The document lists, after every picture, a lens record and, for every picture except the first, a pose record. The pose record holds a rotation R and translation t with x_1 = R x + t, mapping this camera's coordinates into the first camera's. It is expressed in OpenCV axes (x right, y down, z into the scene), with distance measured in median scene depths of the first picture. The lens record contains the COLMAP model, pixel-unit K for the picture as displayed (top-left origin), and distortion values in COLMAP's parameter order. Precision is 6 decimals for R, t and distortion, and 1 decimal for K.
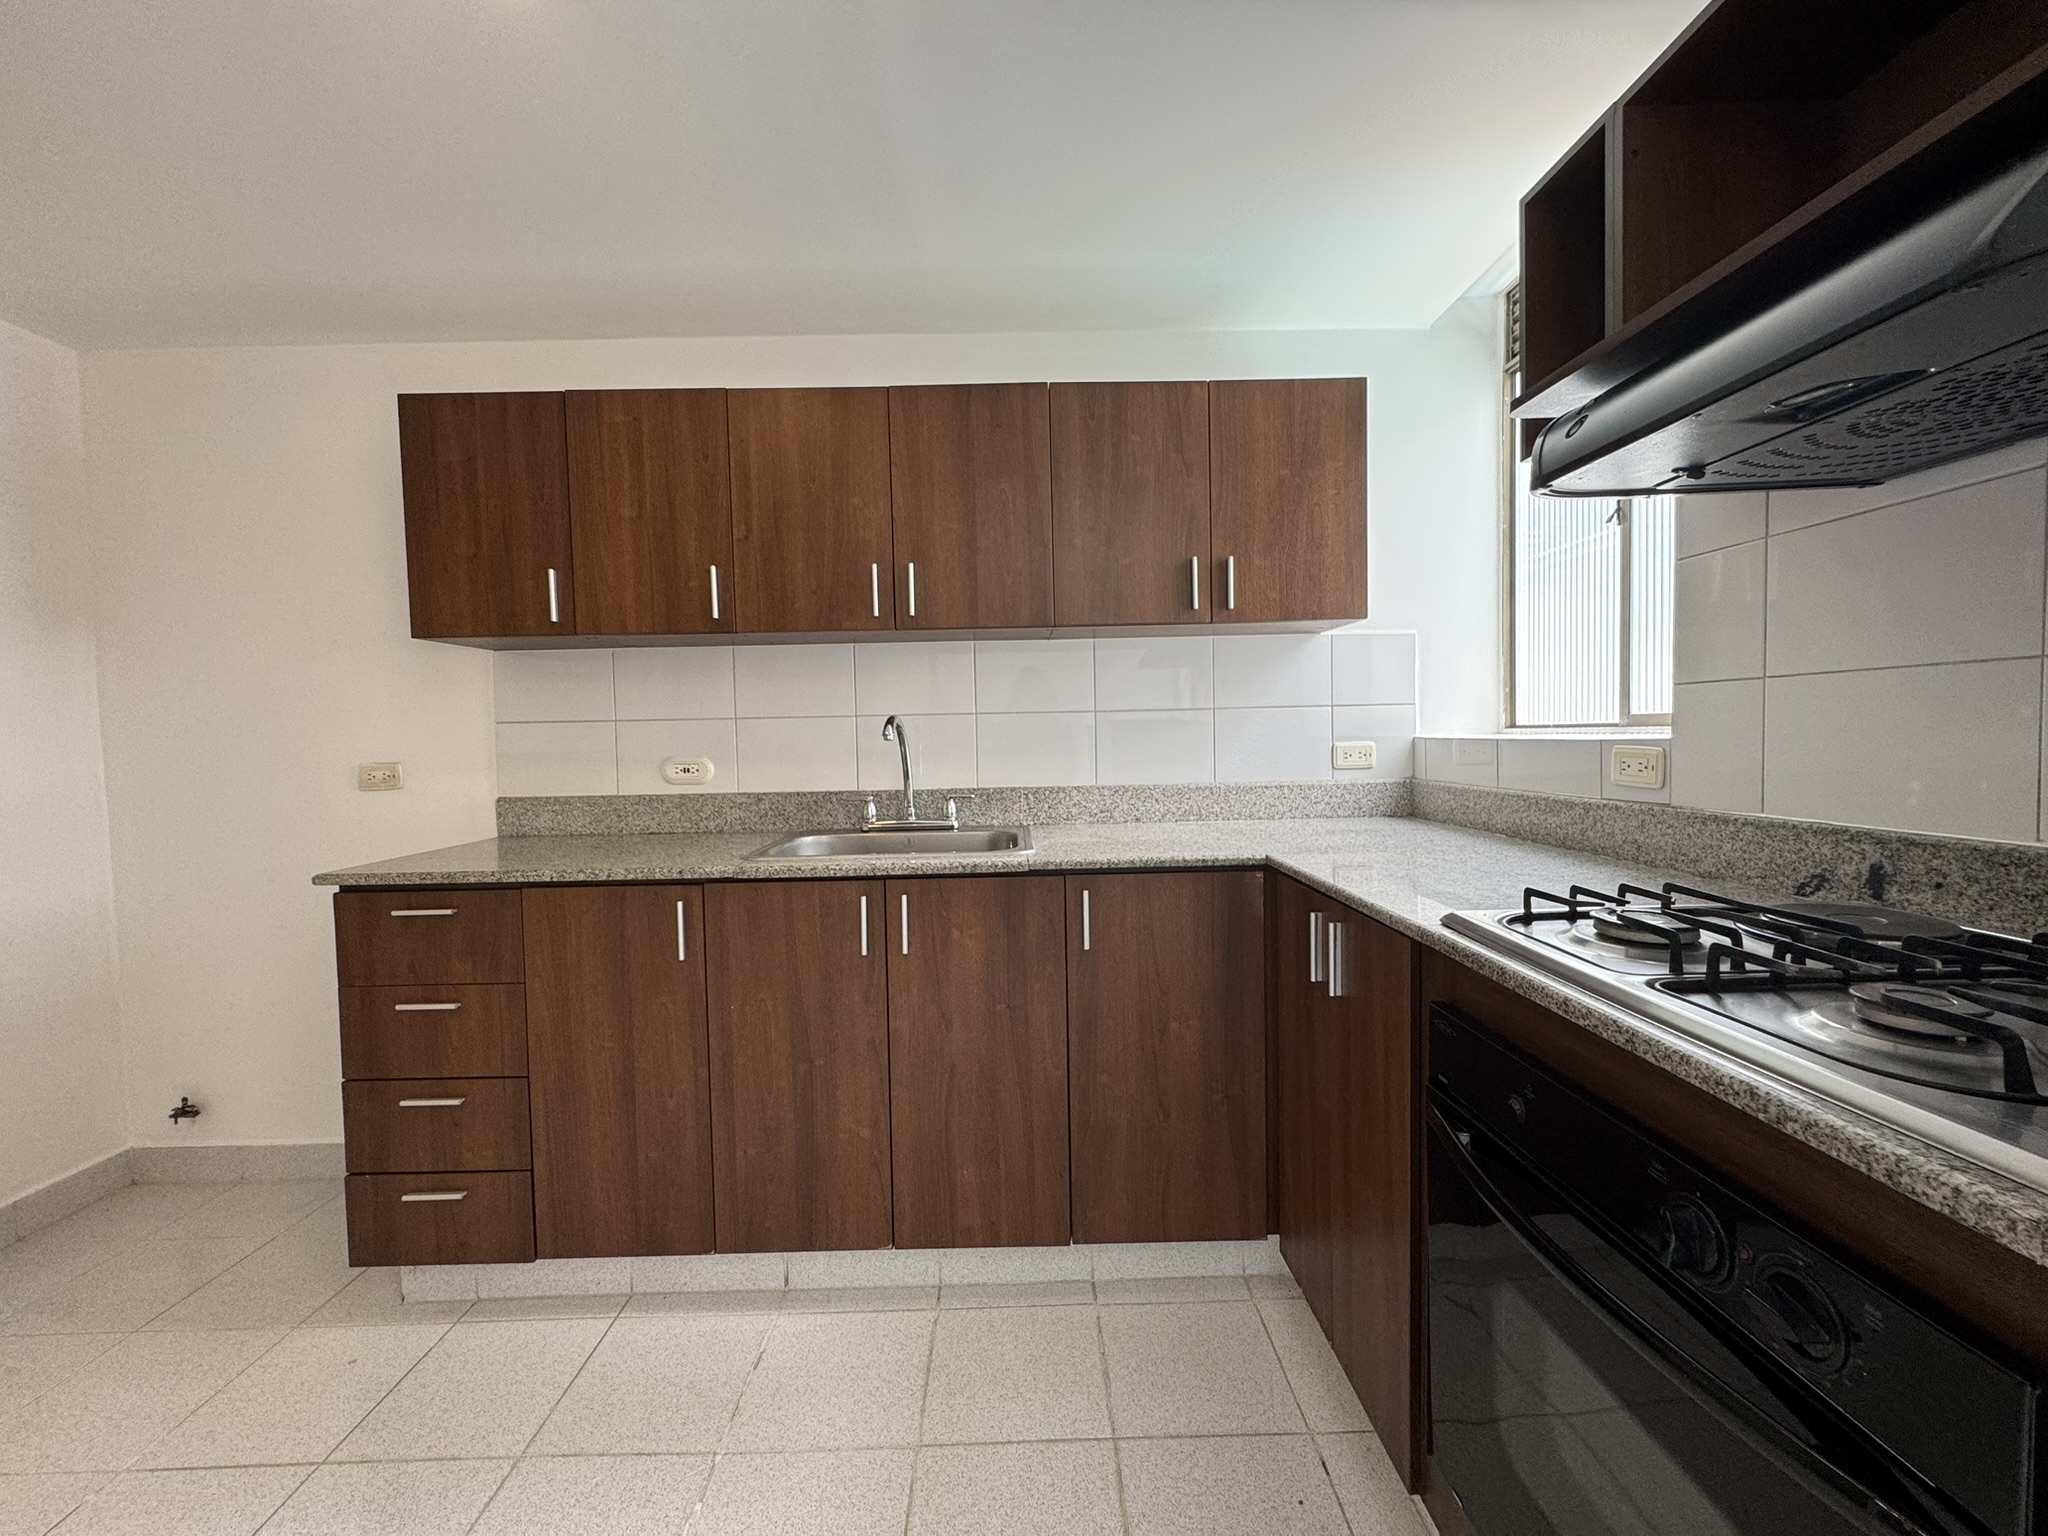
lens RADIAL K [[815.4, 0, 1025.4], [0, 815.4, 763.0], [0, 0, 1]] dist [-0.005866, 0.000974]
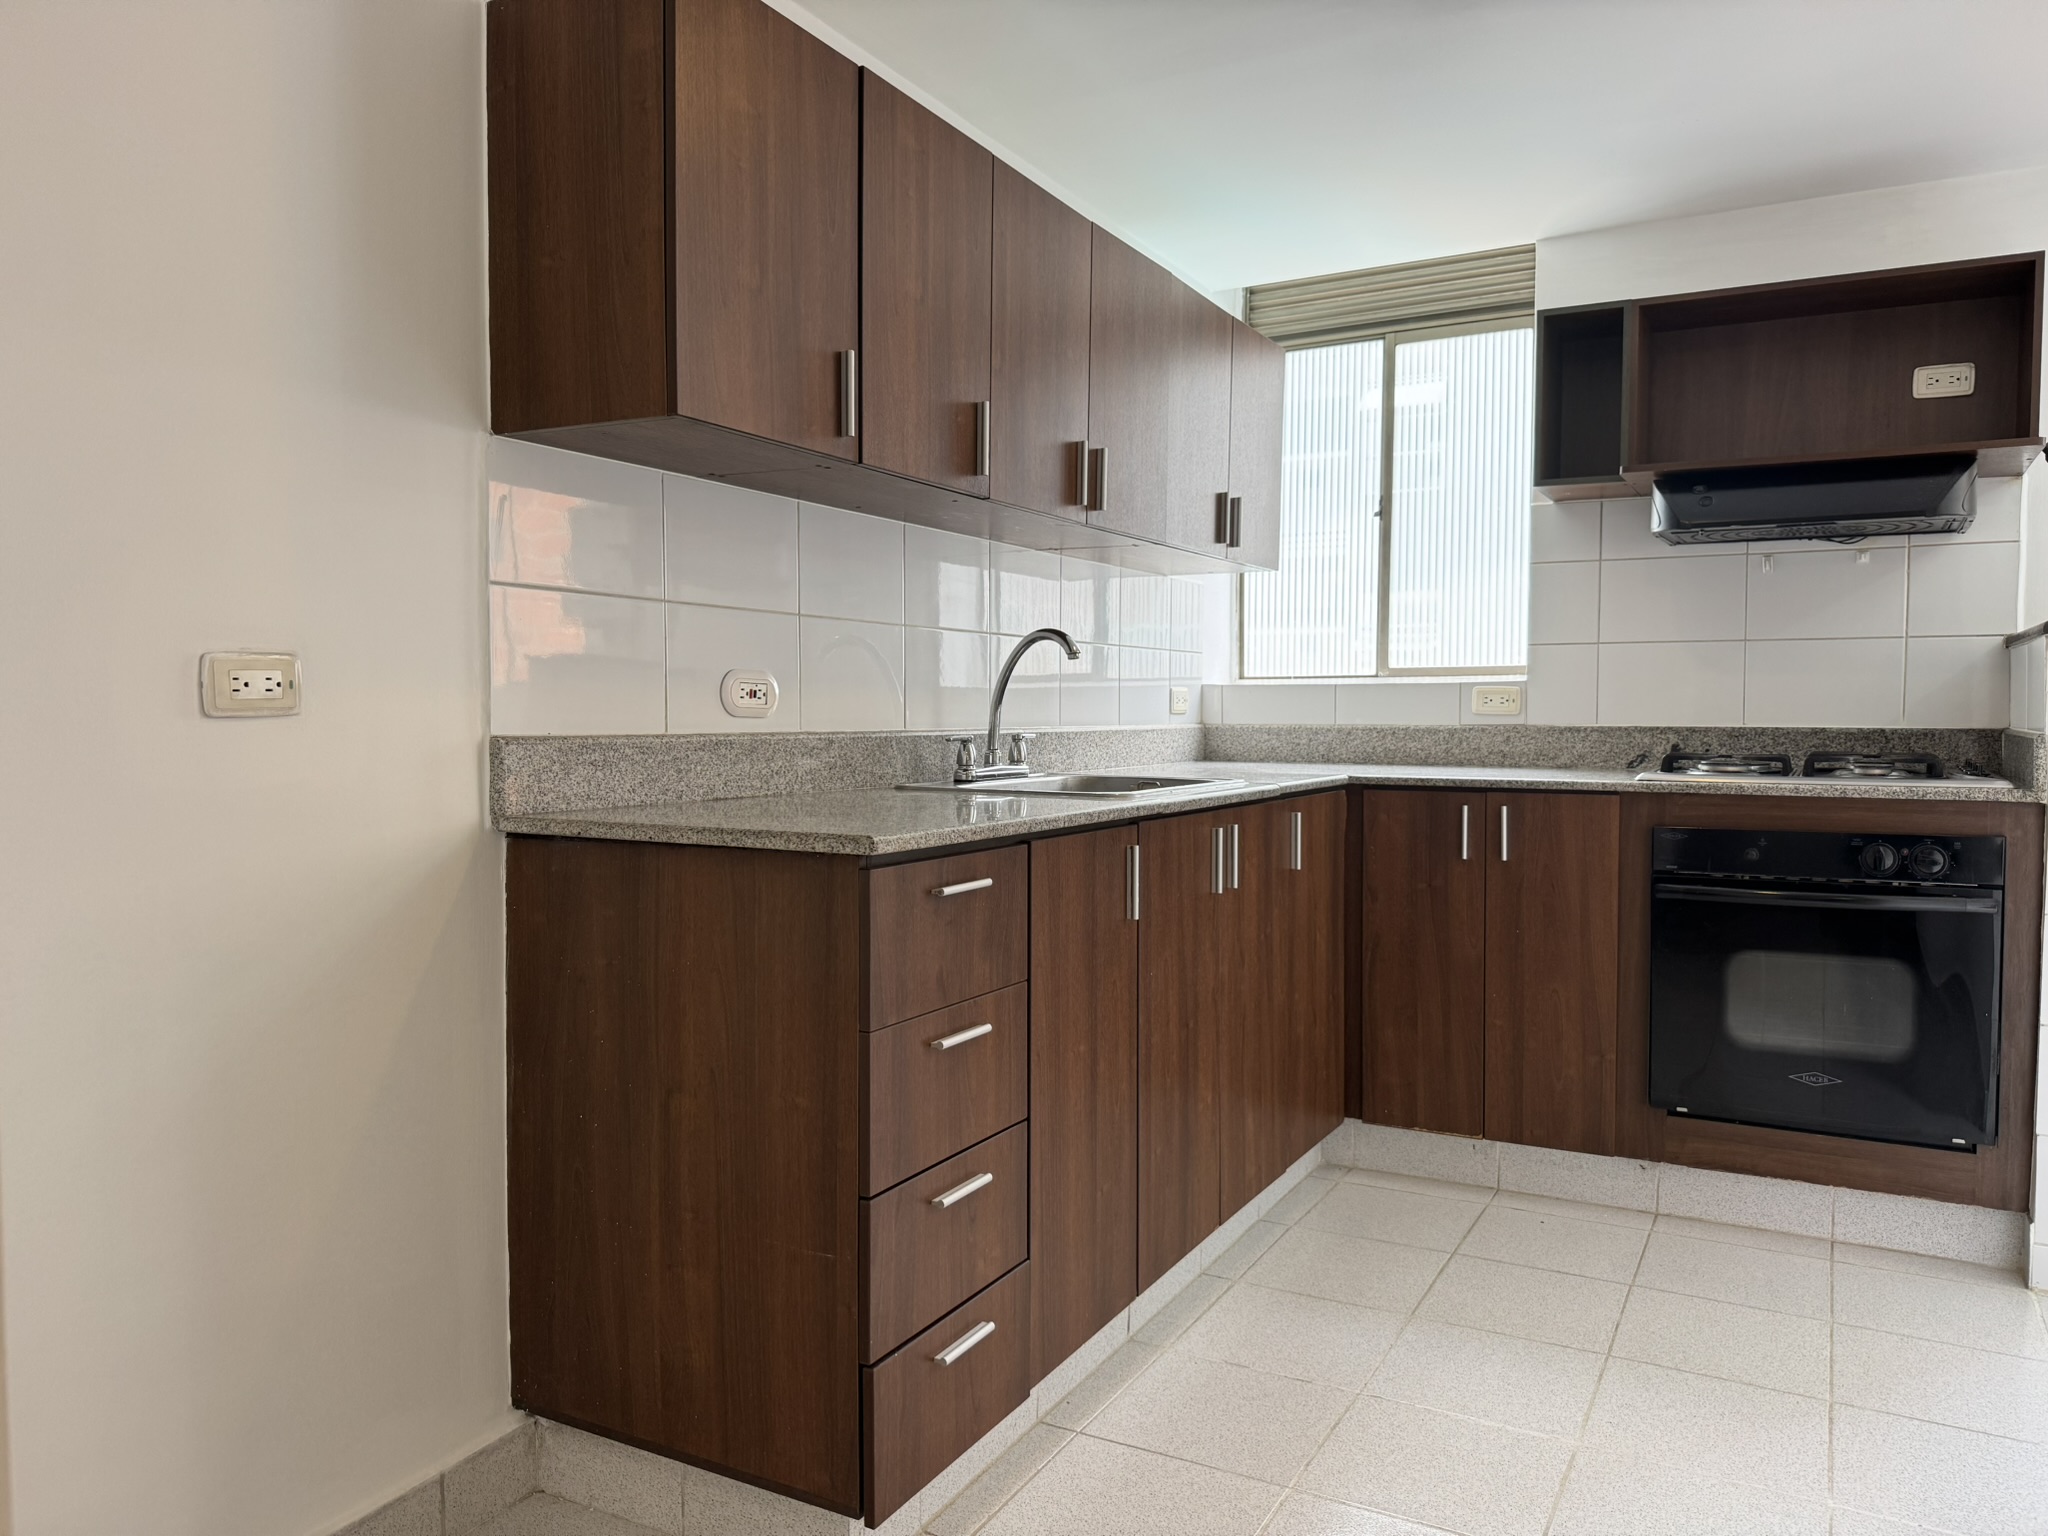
lens RADIAL K [[1460.0, 0, 1027.9], [0, 1460.0, 766.4], [0, 0, 1]] dist [0.051382, -0.011007]
pose [[0.487825, -0.011345, 0.872868, -1.759055], [0.020907, 0.999781, 0.001310, 0.091391], [-0.872691, 0.017610, 0.487955, 0.410687]]
